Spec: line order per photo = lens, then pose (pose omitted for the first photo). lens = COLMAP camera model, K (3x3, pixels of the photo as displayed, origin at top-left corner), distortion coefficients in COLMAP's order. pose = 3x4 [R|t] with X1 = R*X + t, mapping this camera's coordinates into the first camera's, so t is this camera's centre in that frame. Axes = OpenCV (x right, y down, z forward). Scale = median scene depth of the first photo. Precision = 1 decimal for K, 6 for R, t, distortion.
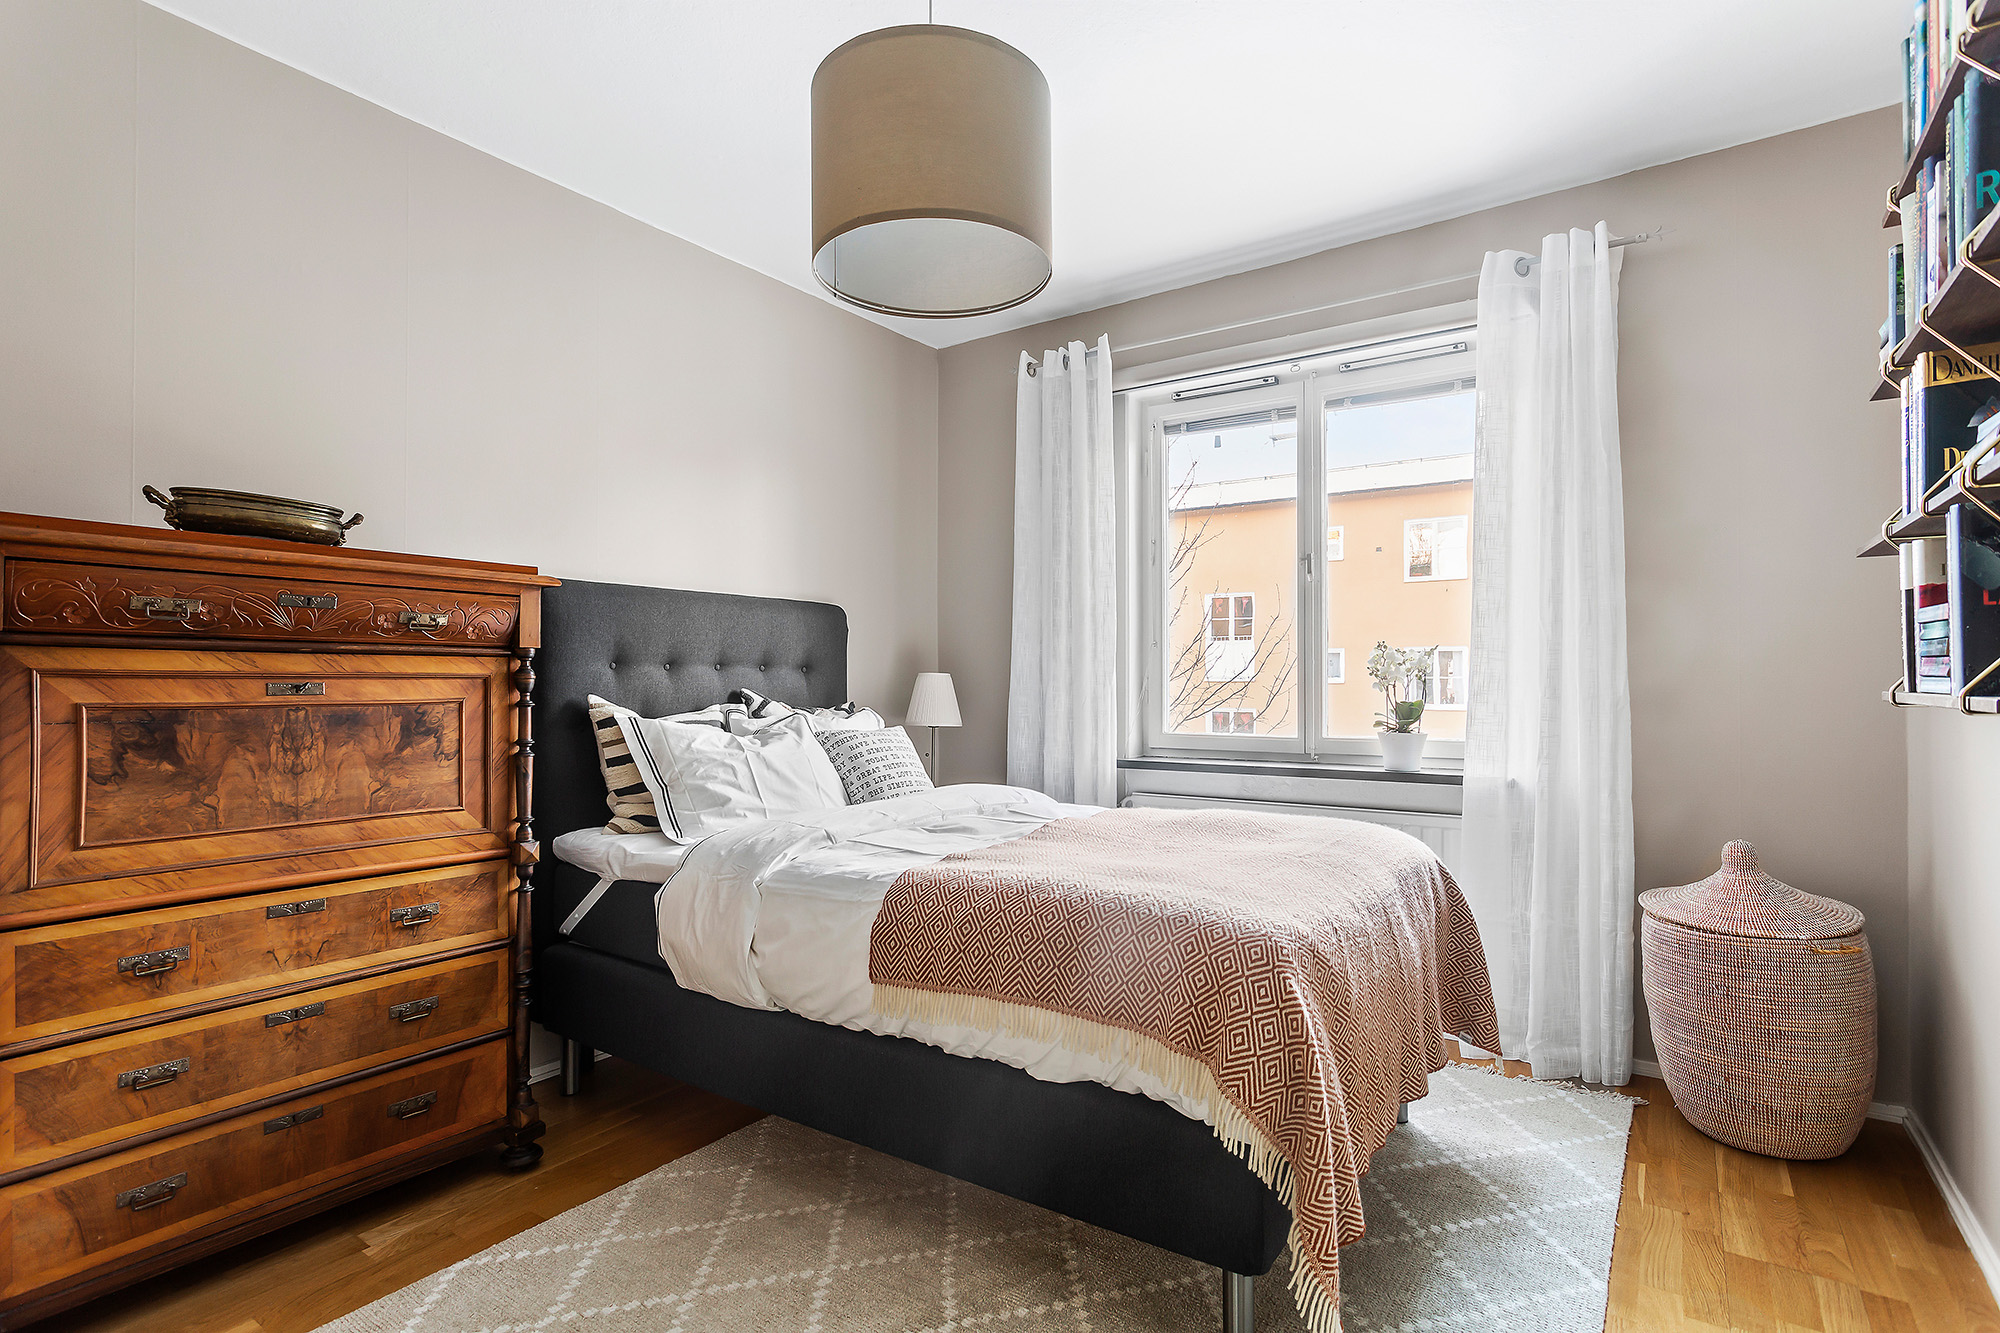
lens RADIAL K [[990.5, 0, 986.9], [0, 990.5, 679.1], [0, 0, 1]] dist [-0.006939, 0.000853]
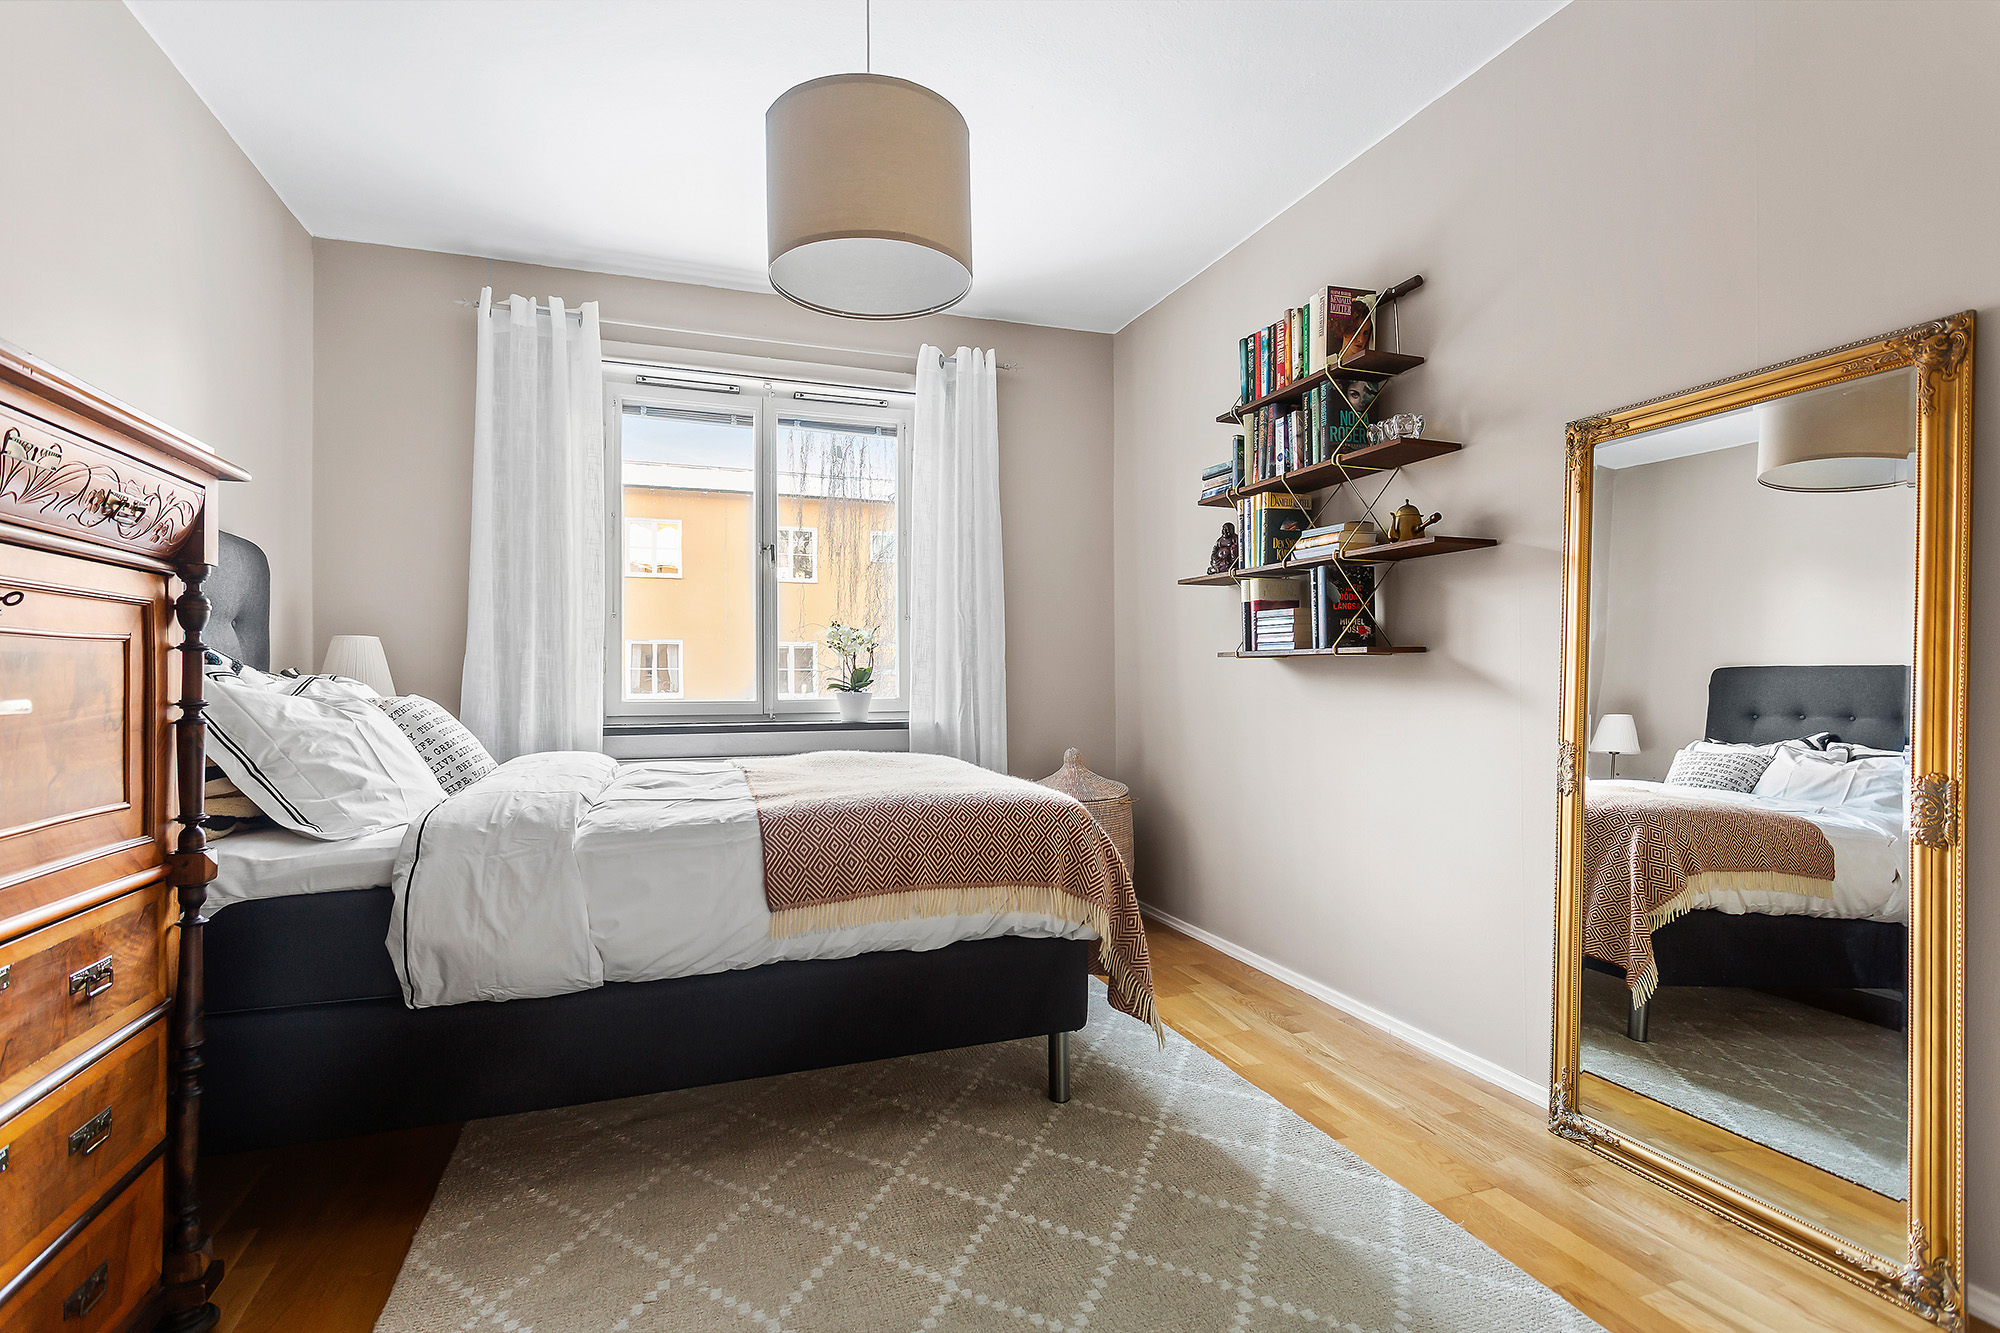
lens RADIAL K [[964.5, 0, 997.9], [0, 964.5, 665.9], [0, 0, 1]] dist [0.002900, 0.001001]
pose [[0.574856, 0.009280, 0.818202, -0.578792], [-0.001956, 0.999948, -0.009967, 0.036734], [-0.818253, 0.004129, 0.574844, 0.144284]]
